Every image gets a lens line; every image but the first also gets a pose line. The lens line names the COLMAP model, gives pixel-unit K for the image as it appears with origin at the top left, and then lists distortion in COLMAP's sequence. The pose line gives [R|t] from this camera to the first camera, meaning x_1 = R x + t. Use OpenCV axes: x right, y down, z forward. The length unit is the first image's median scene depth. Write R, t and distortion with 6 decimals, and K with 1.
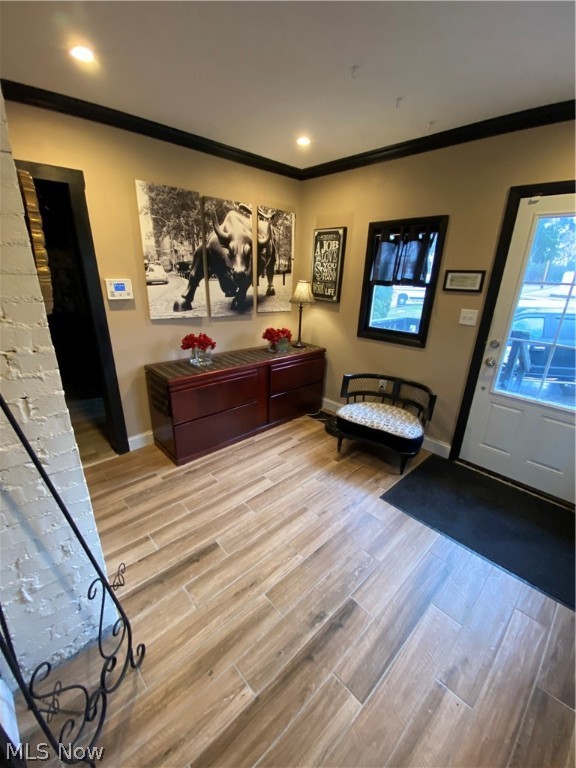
lens RADIAL K [[314.6, 0, 288.0], [0, 314.6, 382.5], [0, 0, 1]] dist [-0.021016, -0.001457]
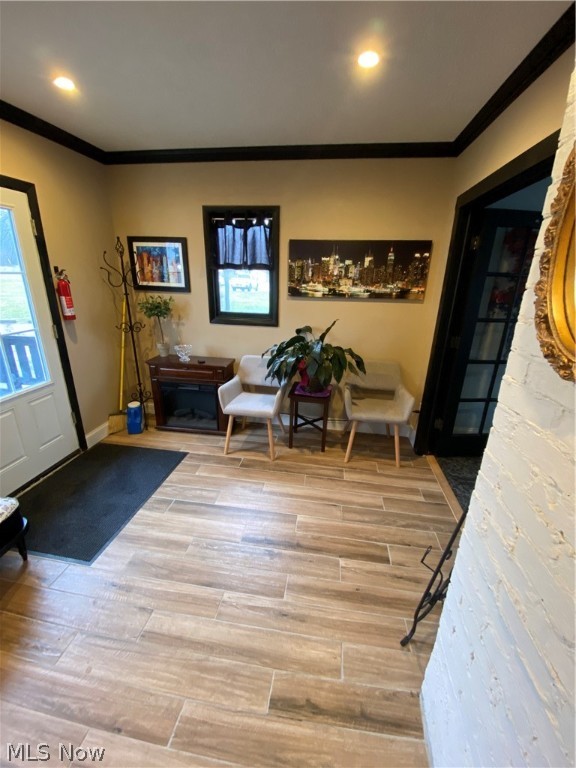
lens RADIAL K [[314.6, 0, 289.6], [0, 314.6, 382.2], [0, 0, 1]] dist [-0.021016, -0.001457]
pose [[-0.627661, -0.292495, 0.721449, -0.538446], [0.227234, 0.817538, 0.529146, -0.361824], [-0.744585, 0.496062, -0.446672, 0.972004]]
